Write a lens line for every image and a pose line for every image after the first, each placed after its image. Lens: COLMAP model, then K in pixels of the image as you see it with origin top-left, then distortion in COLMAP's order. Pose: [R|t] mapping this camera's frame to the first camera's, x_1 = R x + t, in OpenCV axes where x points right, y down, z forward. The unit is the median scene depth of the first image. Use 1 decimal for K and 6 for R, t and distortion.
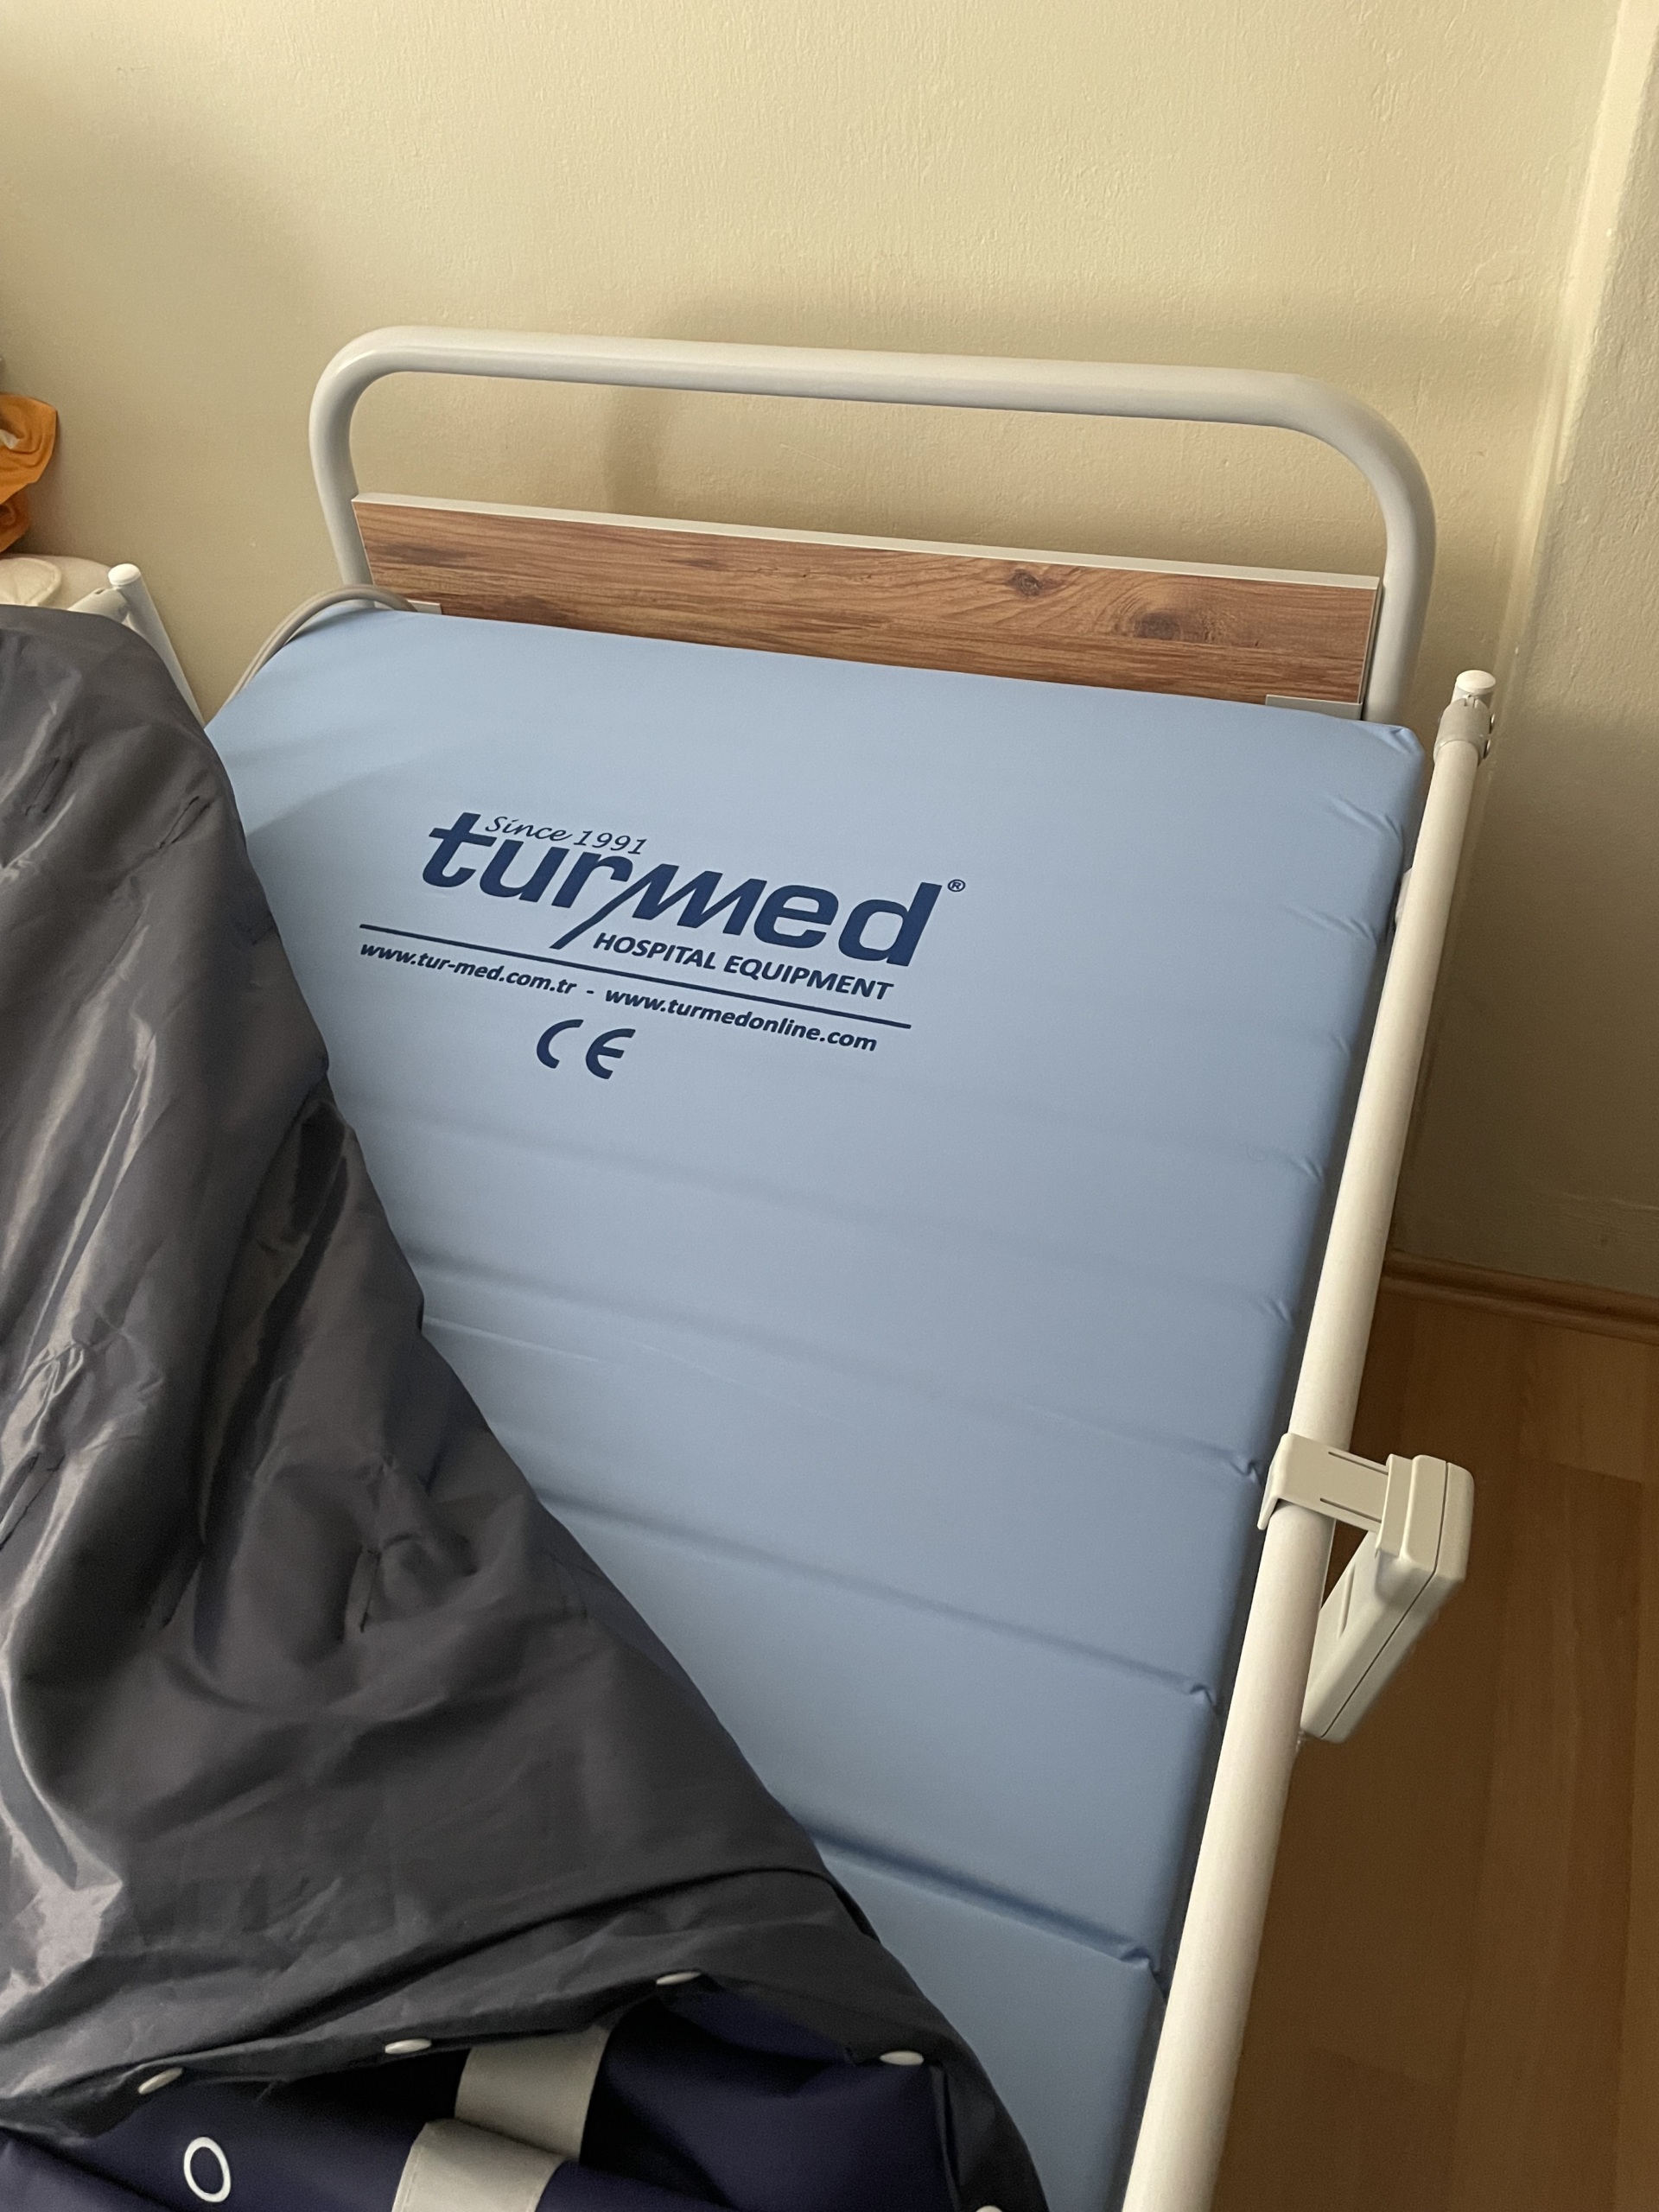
lens RADIAL K [[1689.4, 0, 836.3], [0, 1689.4, 1118.3], [0, 0, 1]] dist [0.032570, -0.026777]
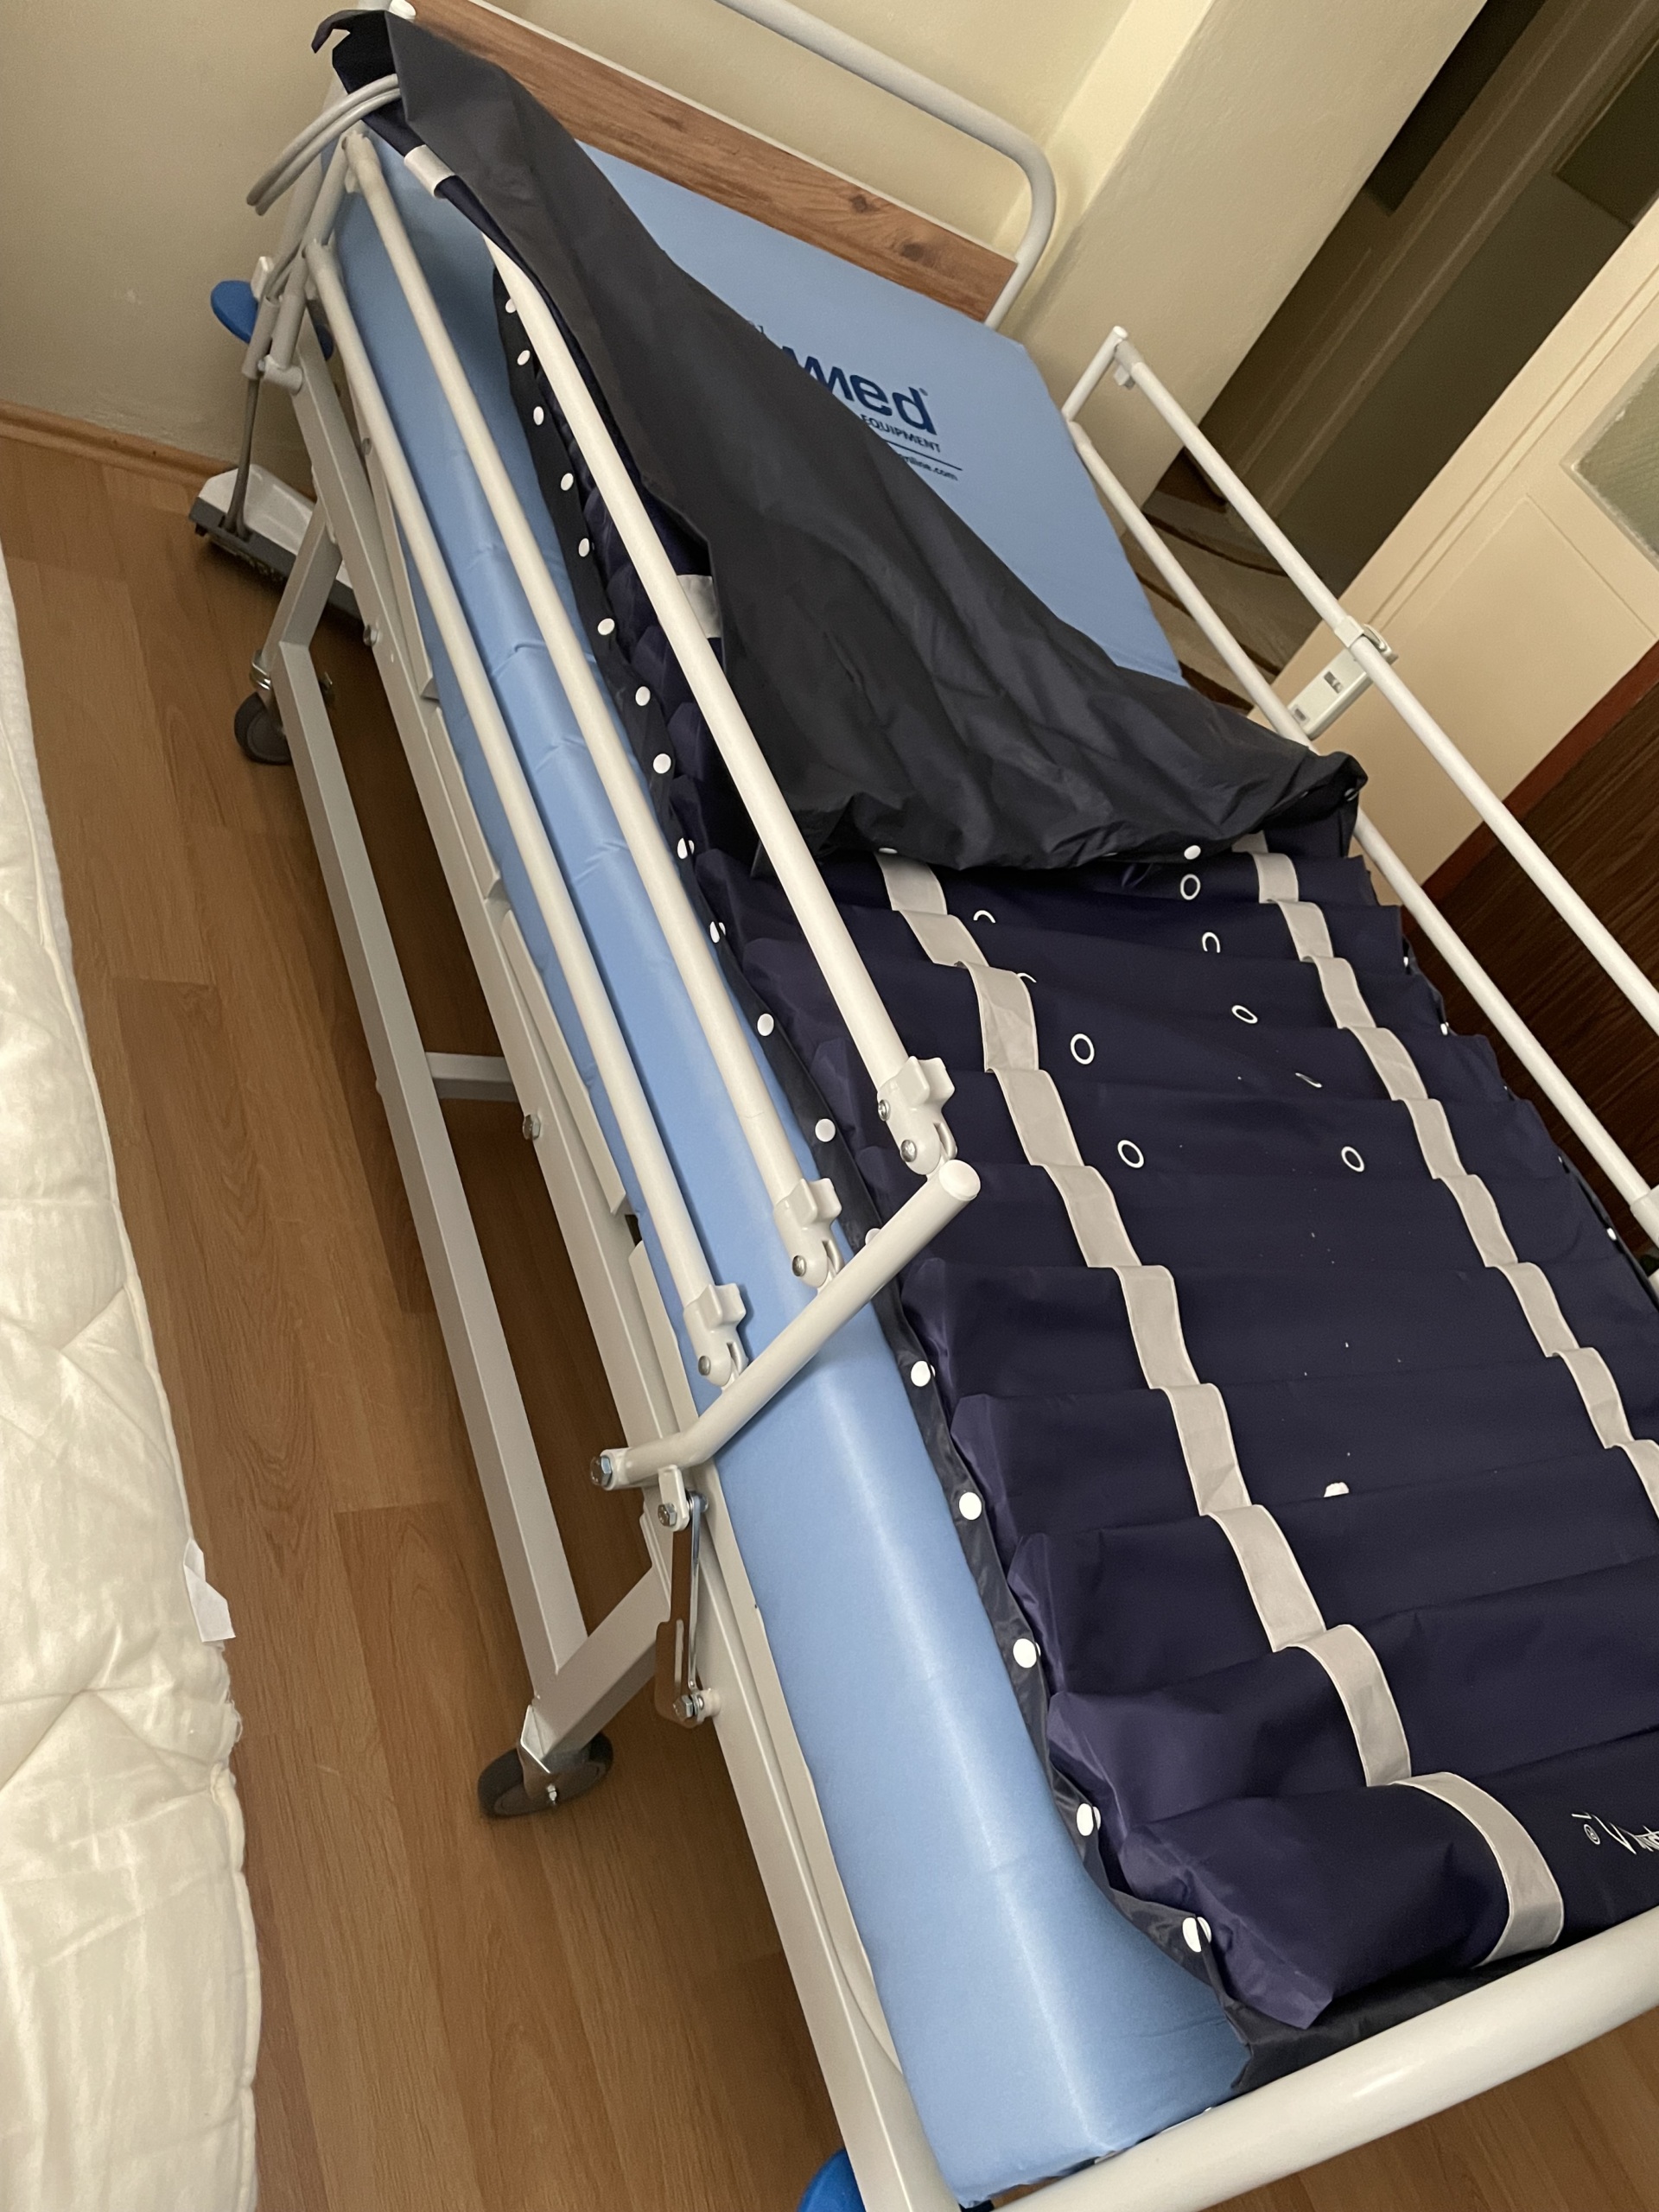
lens RADIAL K [[1689.4, 0, 839.6], [0, 1689.4, 1099.4], [0, 0, 1]] dist [0.032570, -0.026777]
pose [[0.581509, -0.166681, 0.796282, -1.430801], [0.016082, 0.980950, 0.193592, 0.228749], [-0.813381, -0.099769, 0.573112, -0.016668]]
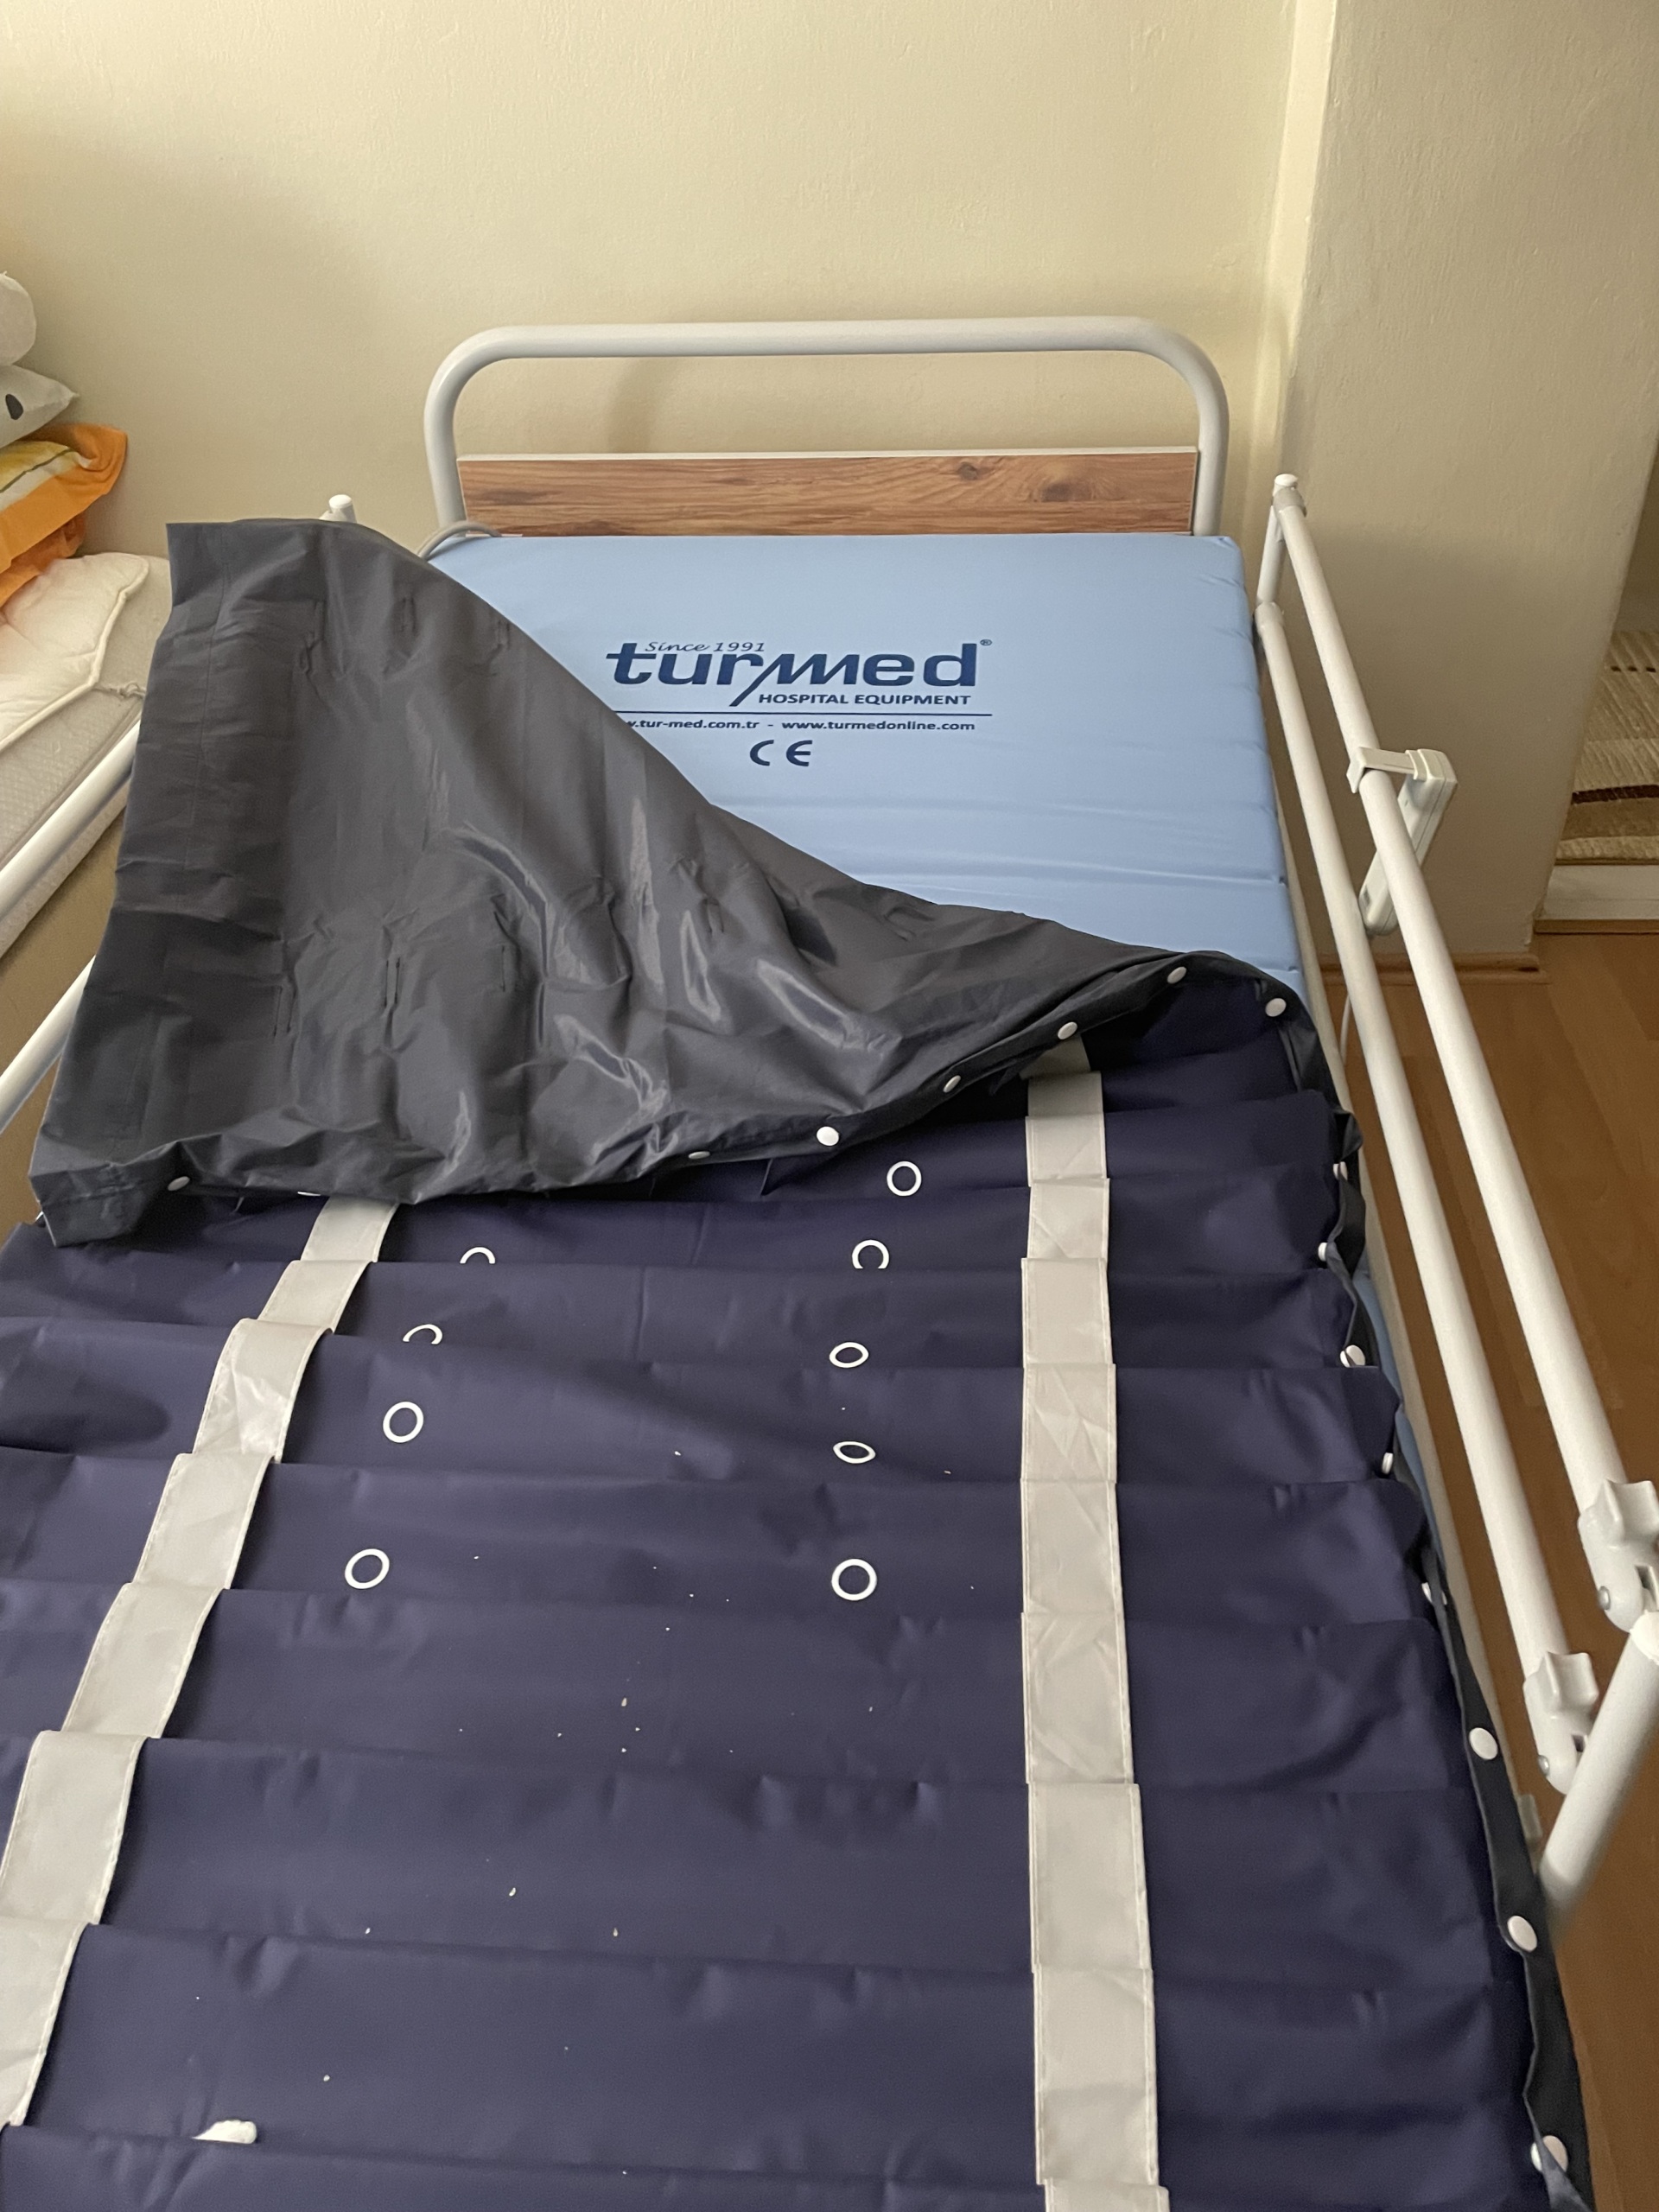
lens RADIAL K [[1689.4, 0, 828.2], [0, 1689.4, 1116.0], [0, 0, 1]] dist [0.032570, -0.026777]
pose [[0.965205, -0.132855, 0.225232, -0.446904], [0.151233, 0.986270, -0.066330, 0.348345], [-0.213328, 0.098084, 0.972045, -0.404014]]
